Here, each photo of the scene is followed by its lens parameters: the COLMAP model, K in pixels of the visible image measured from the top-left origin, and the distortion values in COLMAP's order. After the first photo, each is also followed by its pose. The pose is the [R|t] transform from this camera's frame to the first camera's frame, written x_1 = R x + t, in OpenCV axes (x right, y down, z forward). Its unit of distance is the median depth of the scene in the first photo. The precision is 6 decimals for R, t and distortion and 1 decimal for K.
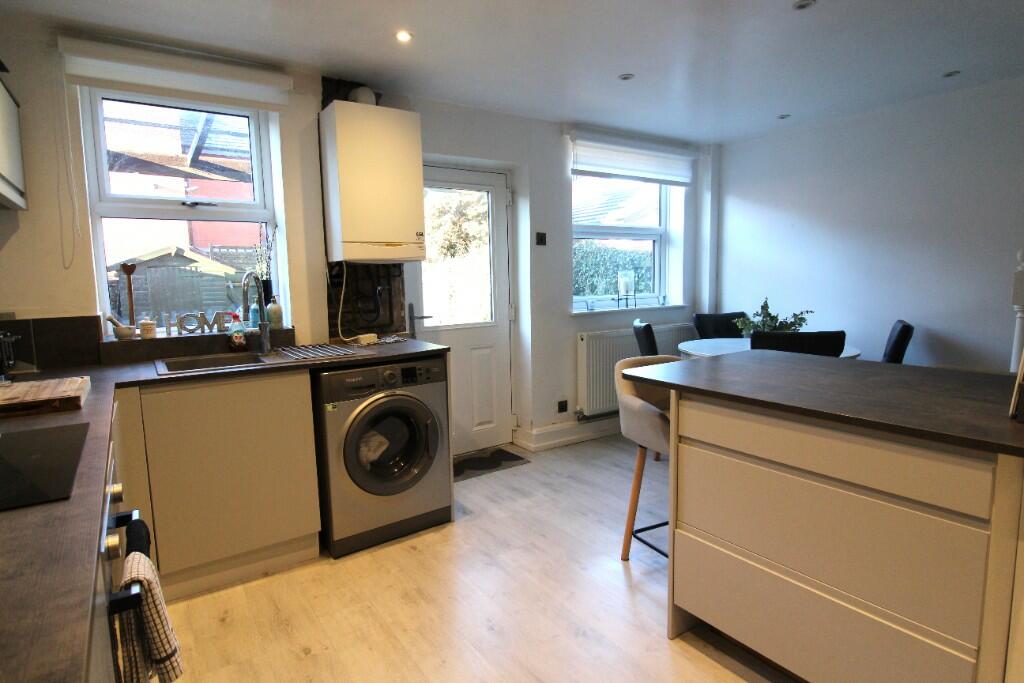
lens RADIAL K [[564.3, 0, 511.0], [0, 564.3, 340.0], [0, 0, 1]] dist [0.004666, 0.000302]
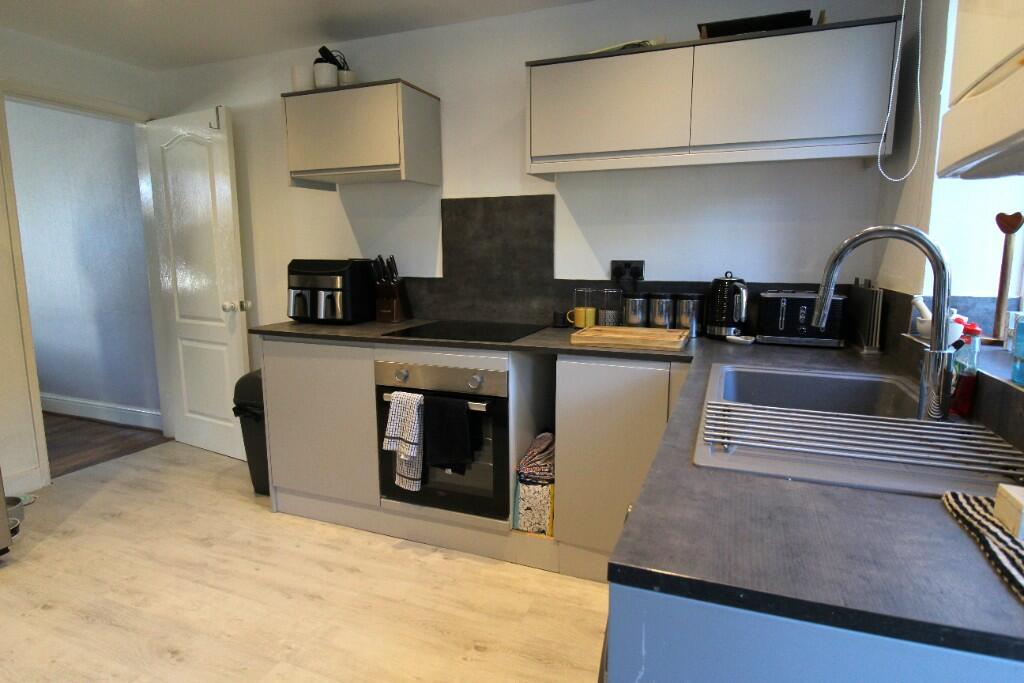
lens RADIAL K [[562.9, 0, 512.6], [0, 562.9, 340.4], [0, 0, 1]] dist [-0.005225, -0.000027]
pose [[-0.831789, 0.099214, -0.546154, 0.039635], [-0.050014, 0.966501, 0.251745, -0.140974], [0.552835, 0.236714, -0.798962, 1.354943]]
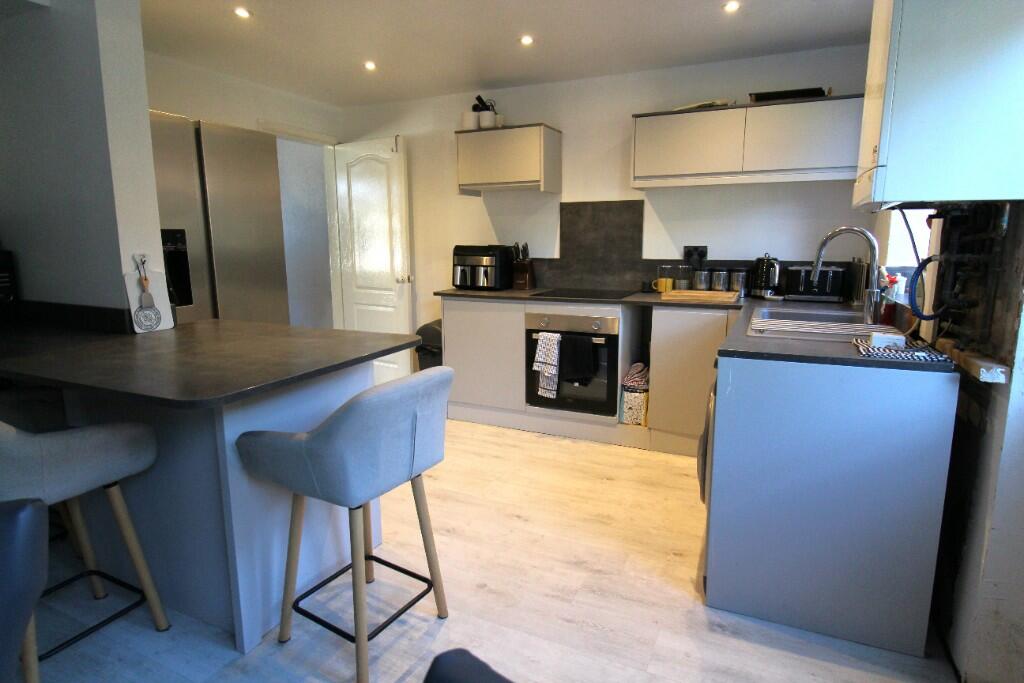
lens RADIAL K [[564.3, 0, 512.9], [0, 564.3, 338.8], [0, 0, 1]] dist [0.004666, 0.000302]
pose [[-0.864774, 0.103254, -0.491431, 0.483080], [-0.041612, 0.960532, 0.275040, -0.190114], [0.500434, 0.258297, -0.826346, 1.682978]]
